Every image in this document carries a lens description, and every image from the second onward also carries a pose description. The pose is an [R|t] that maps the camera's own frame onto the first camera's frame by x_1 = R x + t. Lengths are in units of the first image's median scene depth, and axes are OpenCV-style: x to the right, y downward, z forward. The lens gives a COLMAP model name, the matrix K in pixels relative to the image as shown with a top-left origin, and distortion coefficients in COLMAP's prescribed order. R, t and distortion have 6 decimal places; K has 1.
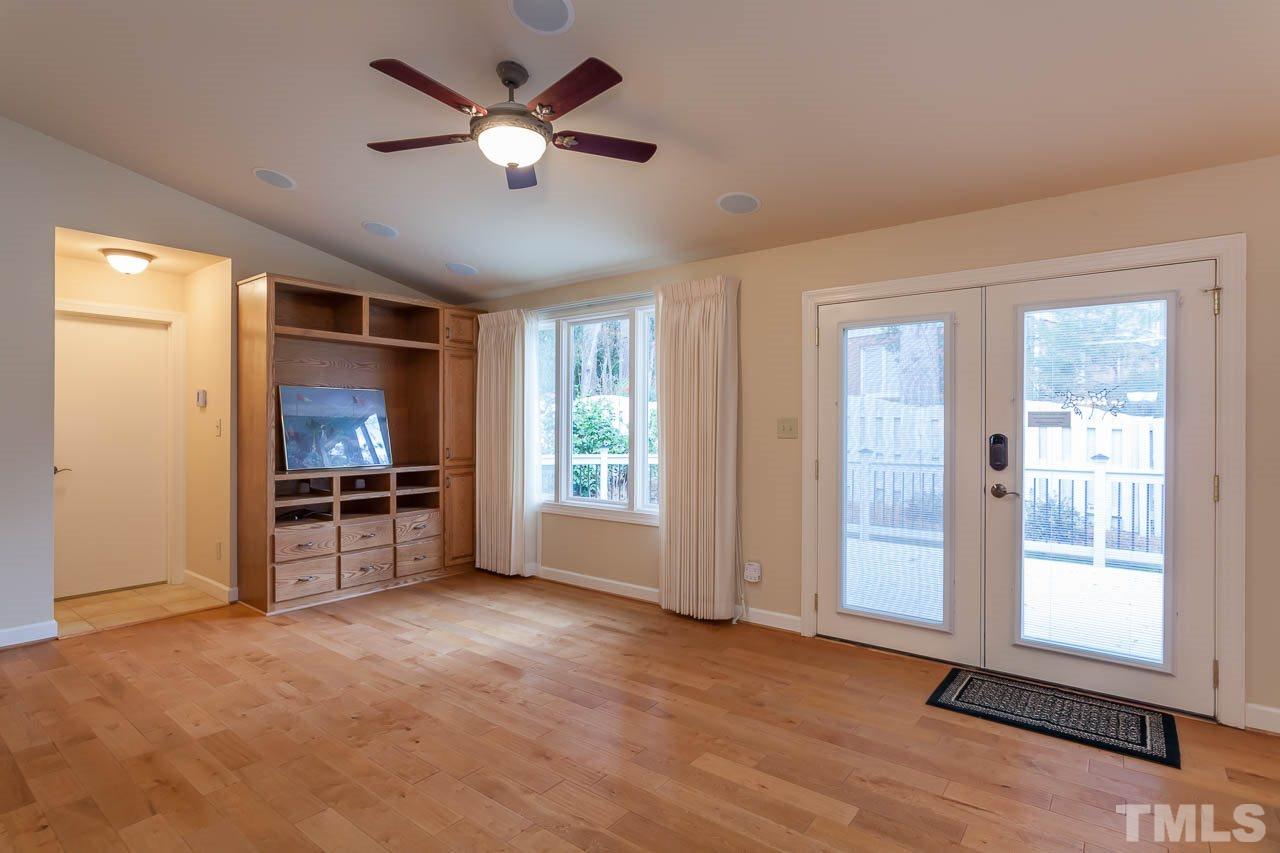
lens RADIAL K [[634.3, 0, 635.6], [0, 634.3, 426.6], [0, 0, 1]] dist [-0.005887, -0.000604]
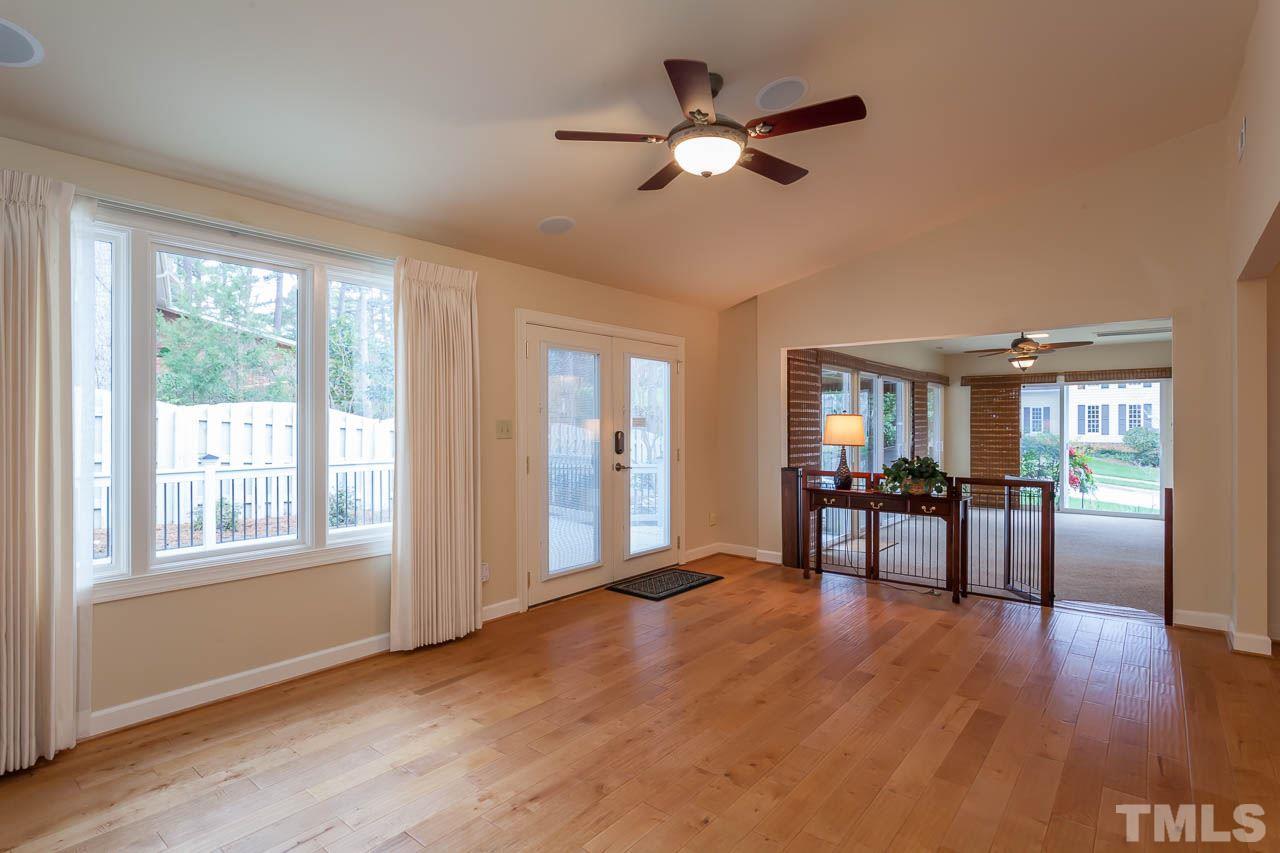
lens RADIAL K [[634.3, 0, 640.1], [0, 634.3, 424.1], [0, 0, 1]] dist [-0.005887, -0.000604]
pose [[0.030117, -0.000772, 0.999546, -0.861454], [0.006077, 0.999981, 0.000589, -0.005815], [-0.999528, 0.006056, 0.030121, 0.755843]]
